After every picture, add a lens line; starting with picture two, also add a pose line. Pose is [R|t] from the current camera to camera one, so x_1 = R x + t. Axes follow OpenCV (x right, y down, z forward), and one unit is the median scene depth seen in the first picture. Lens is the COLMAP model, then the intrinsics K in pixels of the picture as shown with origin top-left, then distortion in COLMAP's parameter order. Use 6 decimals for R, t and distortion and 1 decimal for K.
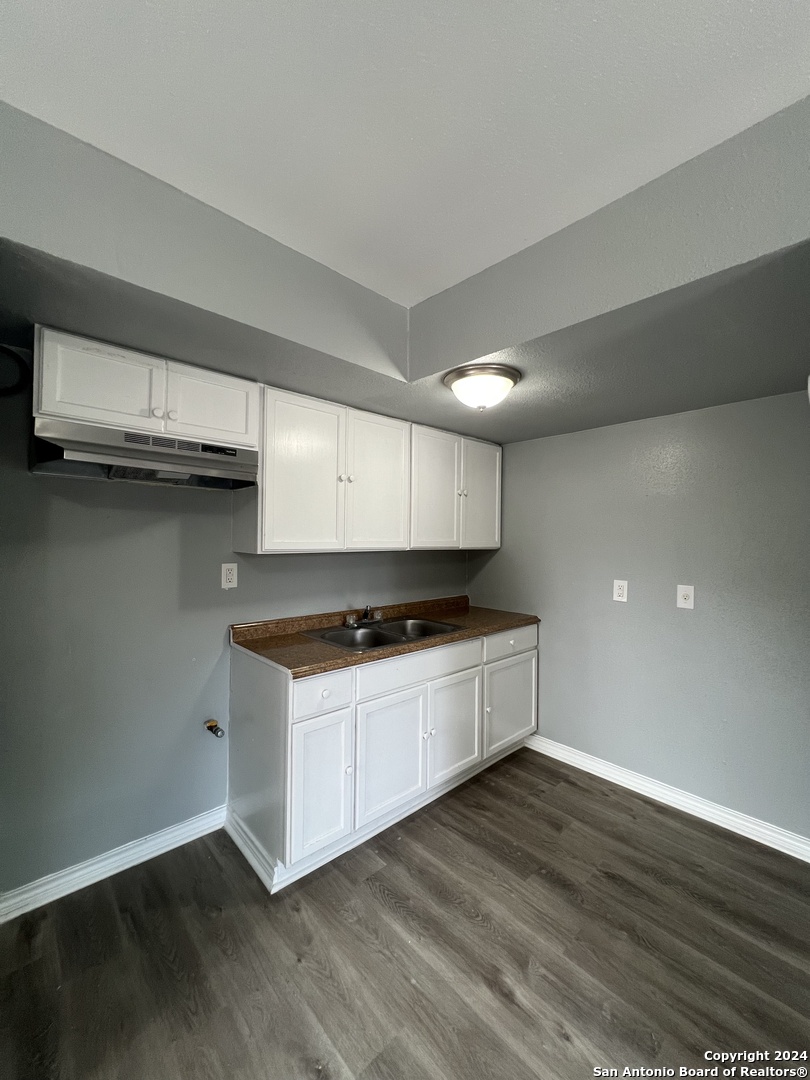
lens RADIAL K [[431.3, 0, 406.1], [0, 431.3, 534.3], [0, 0, 1]] dist [-0.000983, 0.000177]
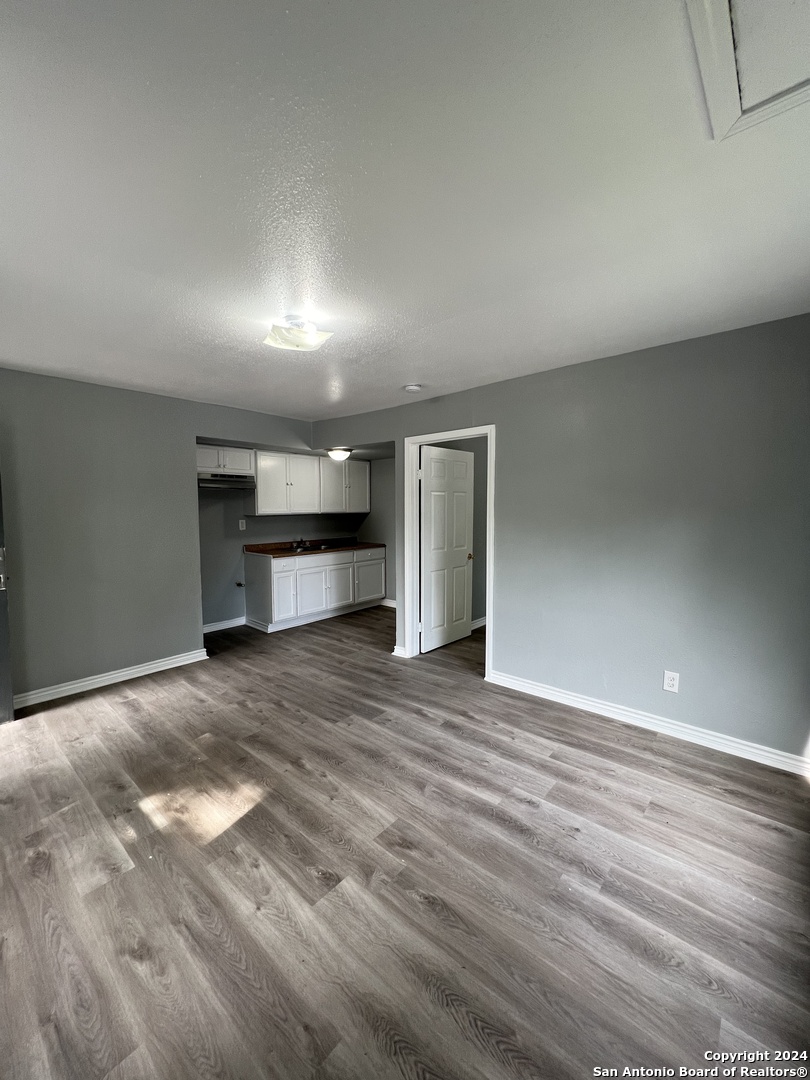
lens RADIAL K [[431.3, 0, 406.1], [0, 431.3, 534.3], [0, 0, 1]] dist [-0.000983, 0.000177]
pose [[0.994279, -0.020237, 0.104884, 0.261843], [0.011843, 0.996721, 0.080045, -0.035795], [-0.106160, -0.078345, 0.991258, -1.567728]]
